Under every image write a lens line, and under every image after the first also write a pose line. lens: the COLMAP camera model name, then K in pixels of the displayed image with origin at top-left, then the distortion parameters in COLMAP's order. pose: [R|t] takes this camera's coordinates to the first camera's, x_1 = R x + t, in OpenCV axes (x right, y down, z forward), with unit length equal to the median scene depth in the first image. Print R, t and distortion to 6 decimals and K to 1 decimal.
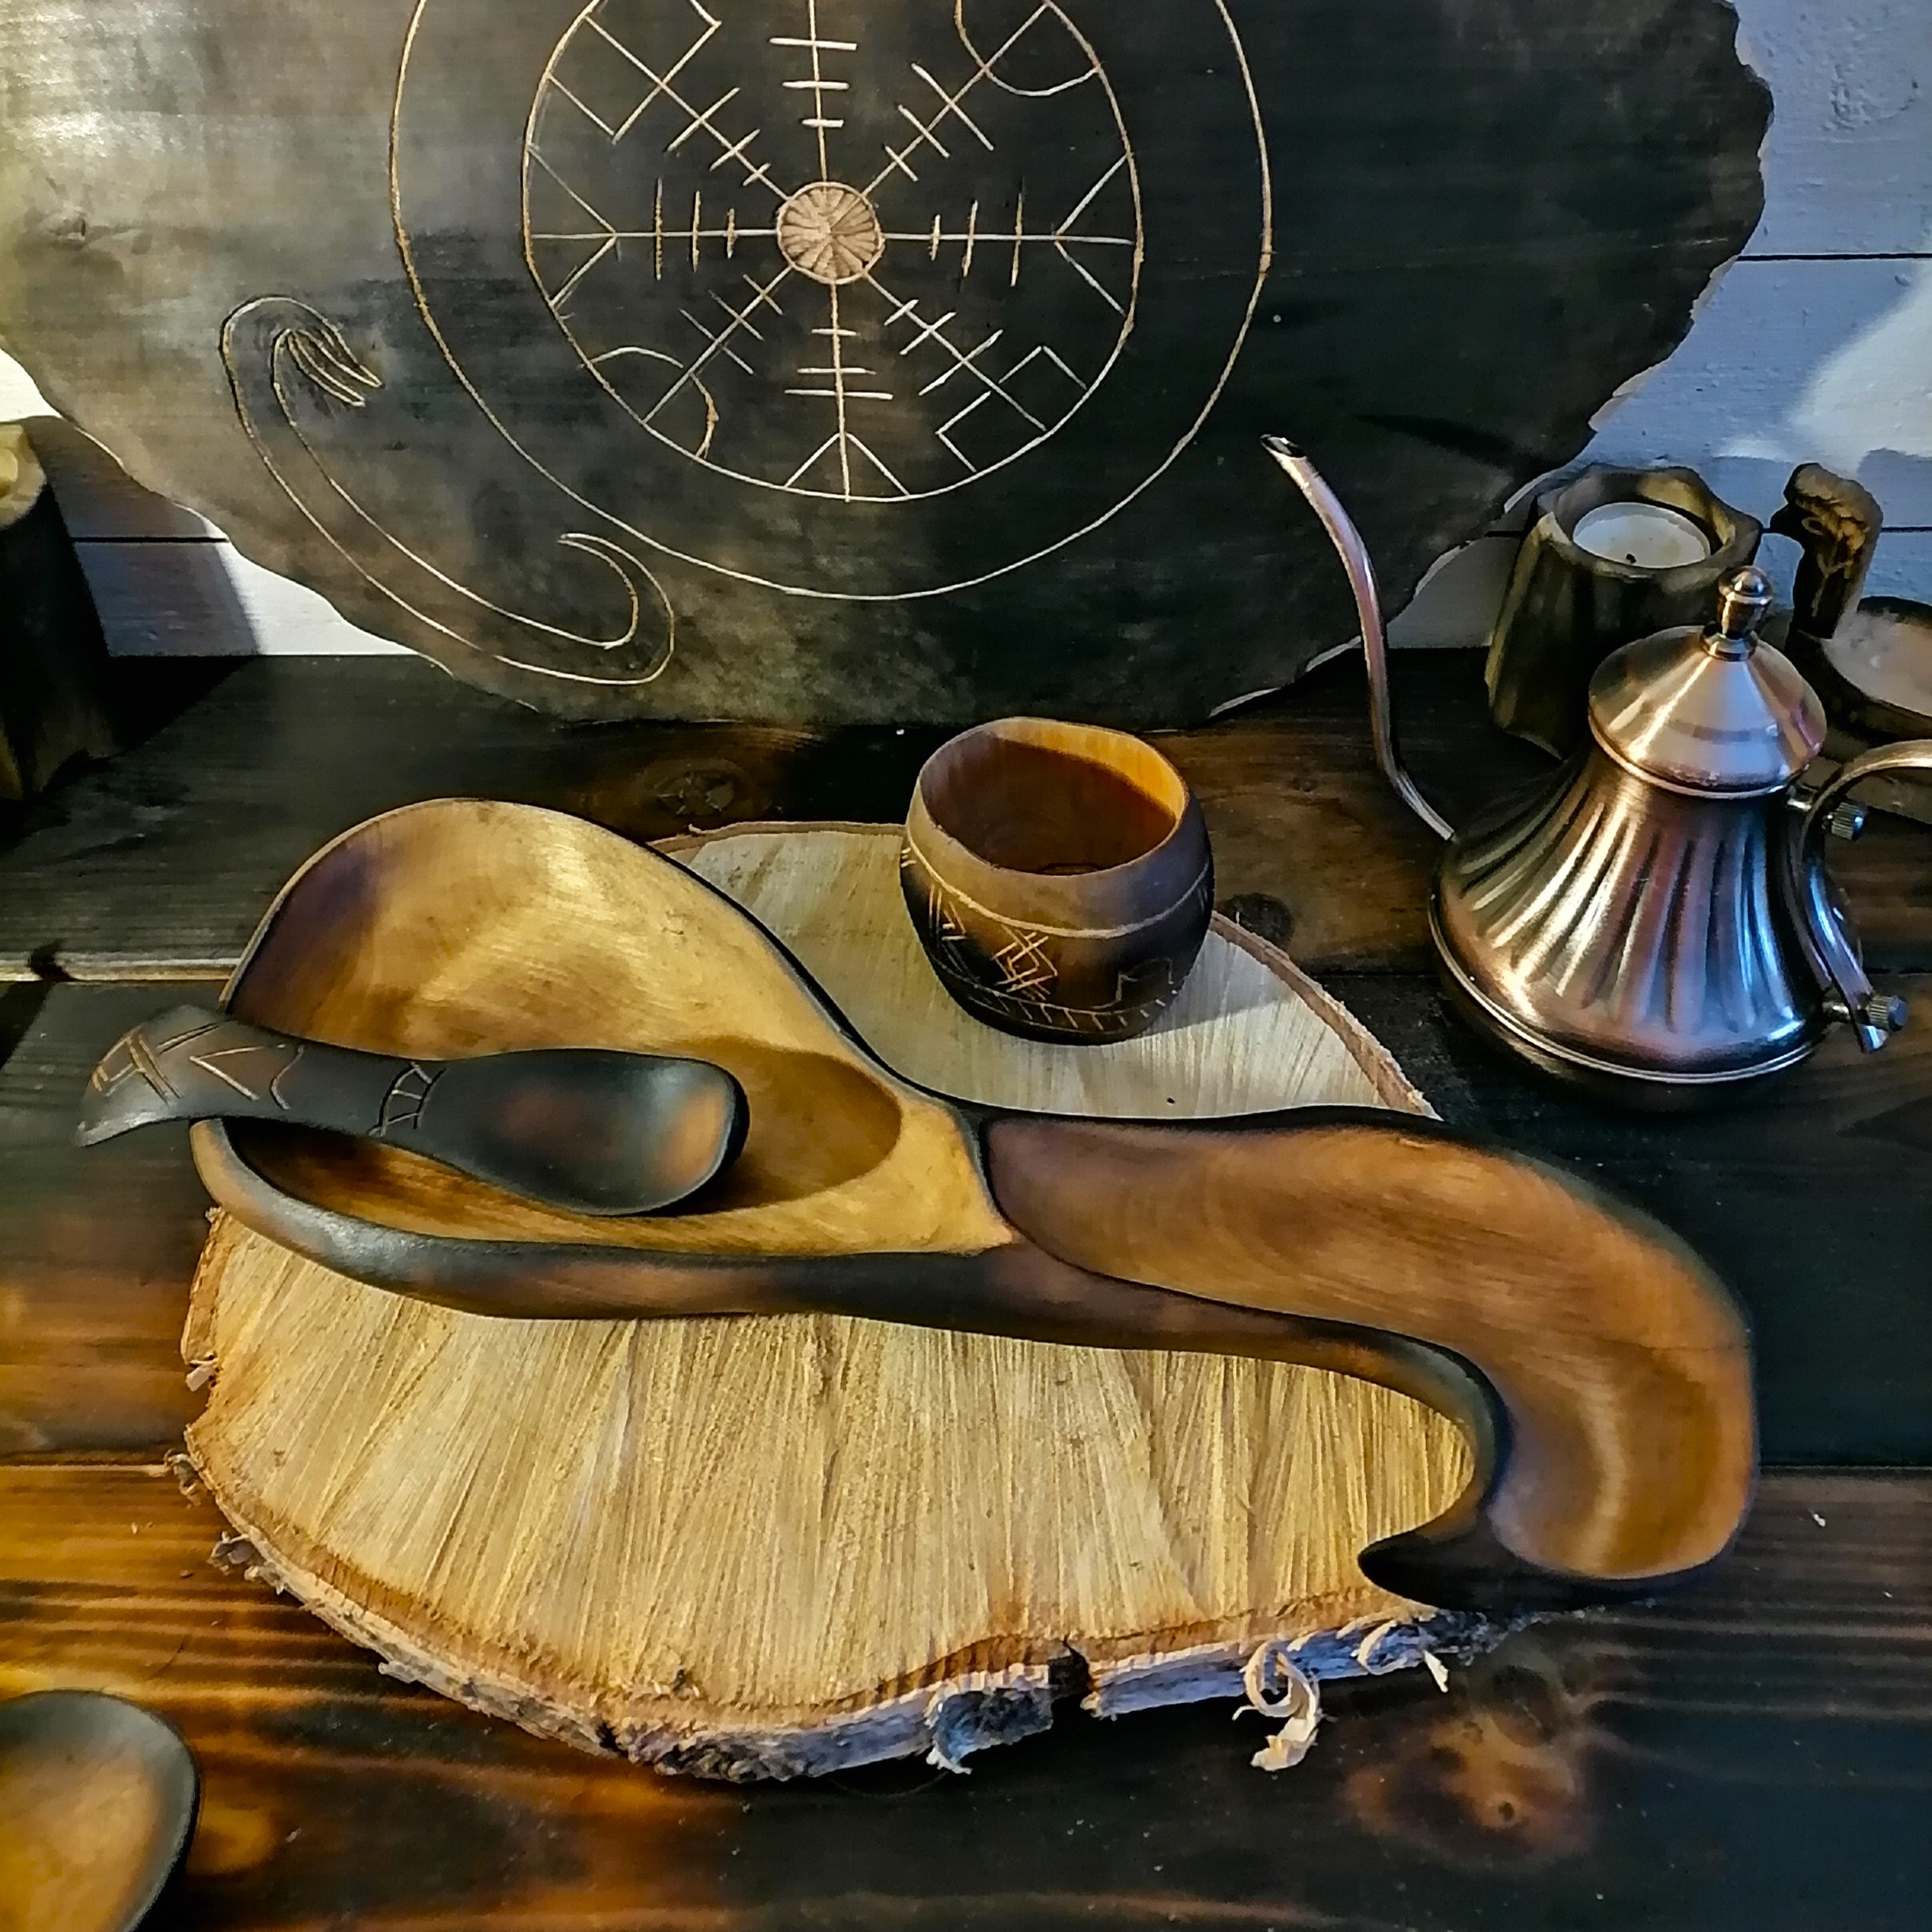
lens RADIAL K [[1903.2, 0, 966.0], [0, 1903.2, 966.0], [0, 0, 1]] dist [0.005284, -0.005041]
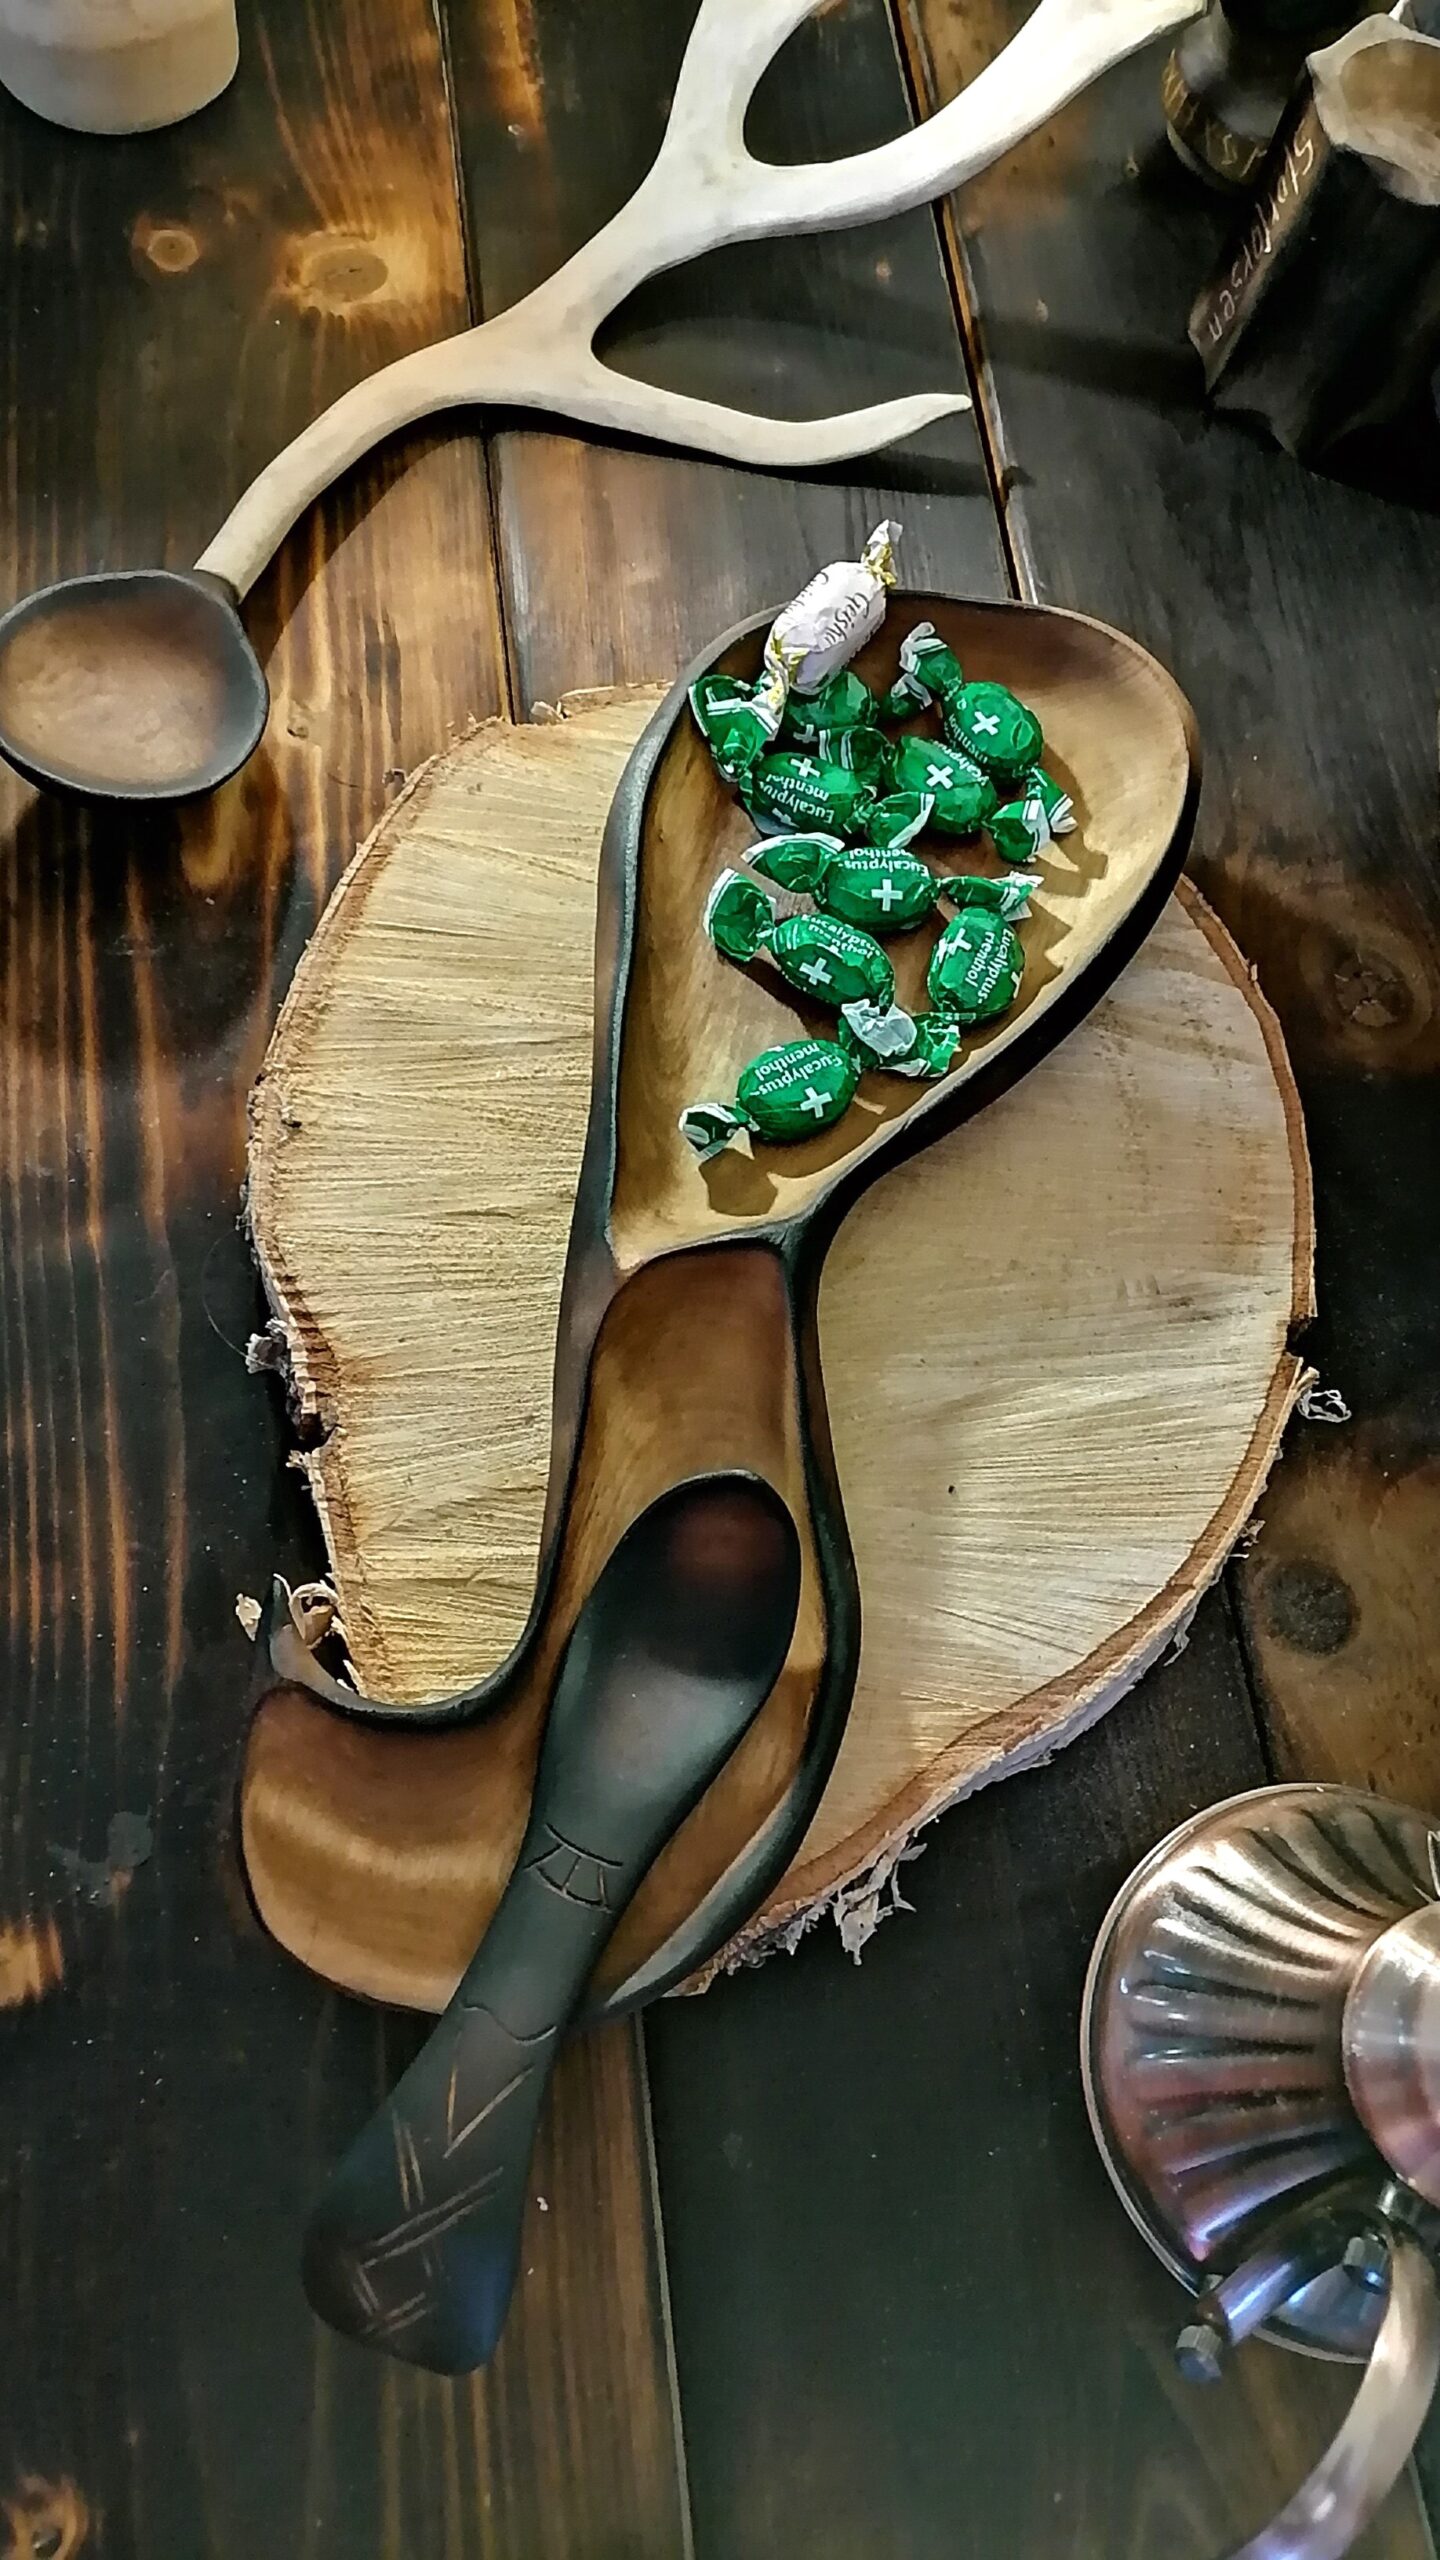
lens RADIAL K [[1894.0, 0, 720.0], [0, 1894.0, 1280.0], [0, 0, 1]] dist [-0.002486, -0.000035]
pose [[0.134485, 0.936972, -0.322486, 0.324814], [-0.793093, 0.296884, 0.531848, -0.396923], [0.594068, 0.184236, 0.783033, 0.220426]]
